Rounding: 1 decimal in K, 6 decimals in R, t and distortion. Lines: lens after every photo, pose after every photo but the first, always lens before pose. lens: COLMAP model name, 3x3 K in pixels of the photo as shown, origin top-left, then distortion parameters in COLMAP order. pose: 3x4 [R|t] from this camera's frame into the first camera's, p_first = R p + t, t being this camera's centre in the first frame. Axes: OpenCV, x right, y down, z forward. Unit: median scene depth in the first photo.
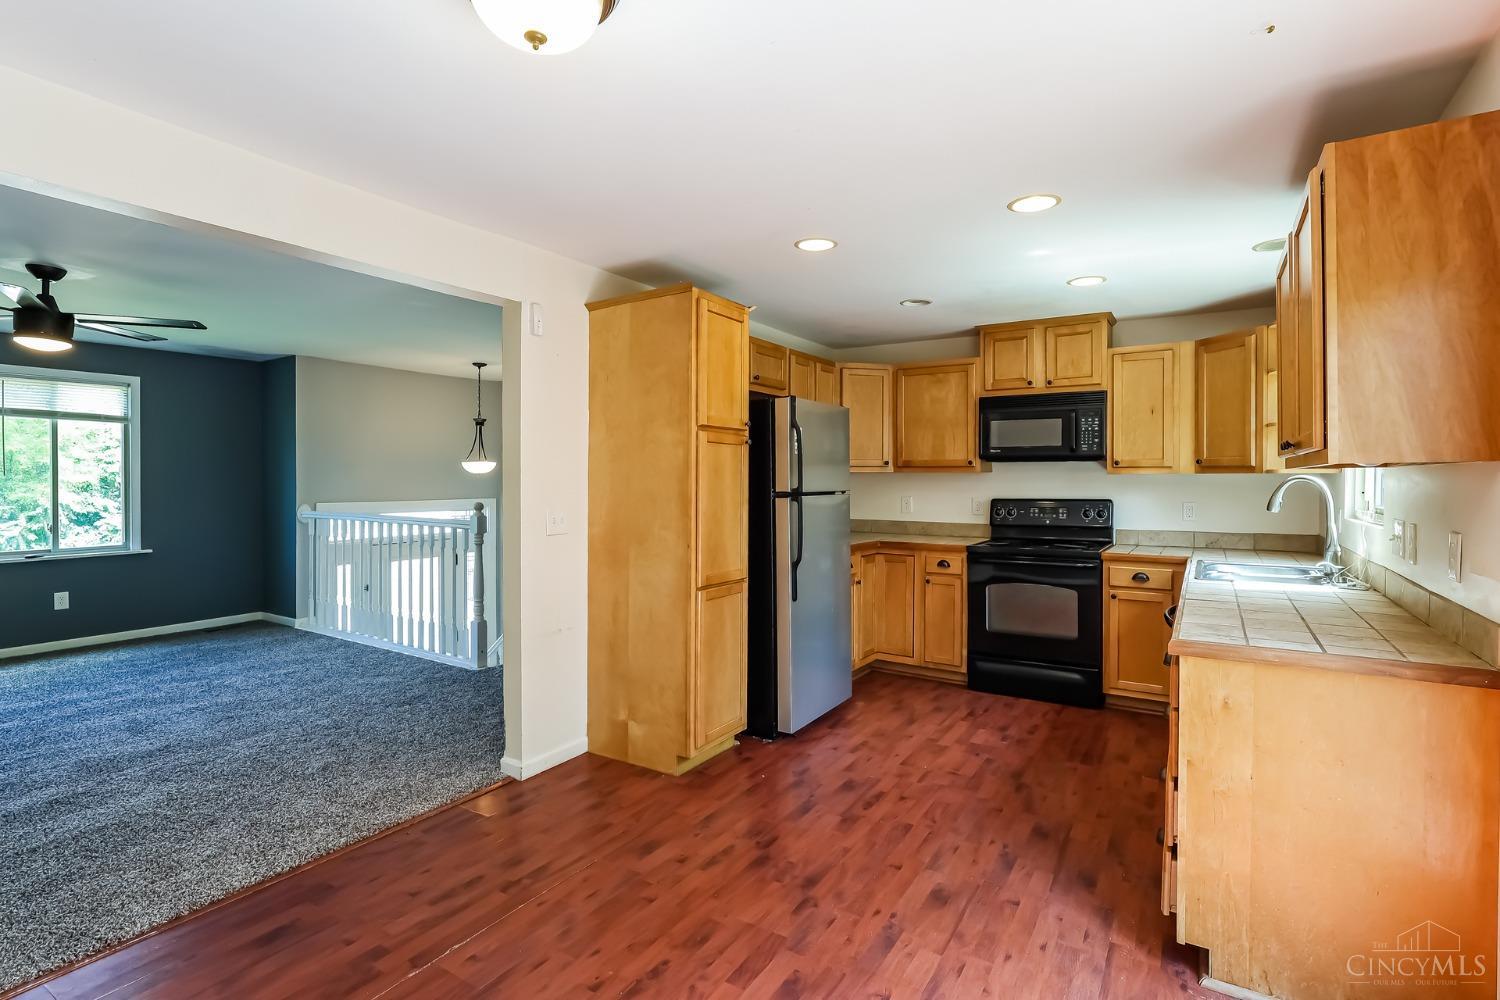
lens RADIAL K [[726.5, 0, 750.1], [0, 726.5, 490.3], [0, 0, 1]] dist [-0.004282, -0.000249]
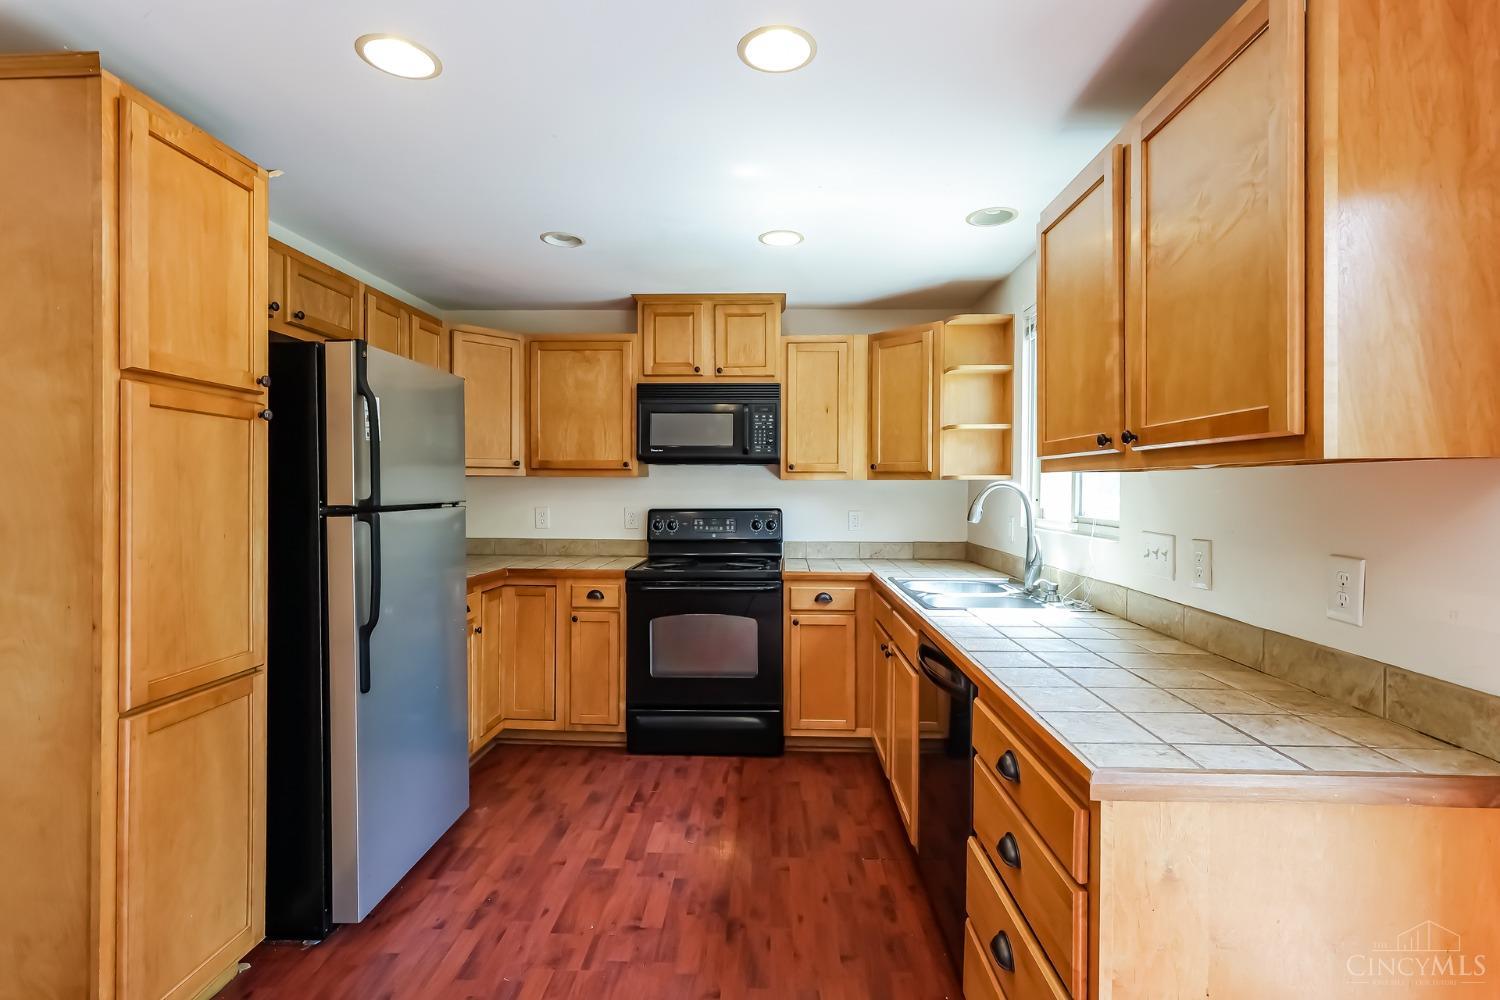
lens RADIAL K [[695.2, 0, 751.5], [0, 695.2, 491.5], [0, 0, 1]] dist [0.000580, 0.000471]
pose [[0.862696, -0.001426, 0.505721, 0.042470], [0.005191, 0.999968, -0.006035, -0.003570], [-0.505697, 0.007831, 0.862676, 0.326029]]
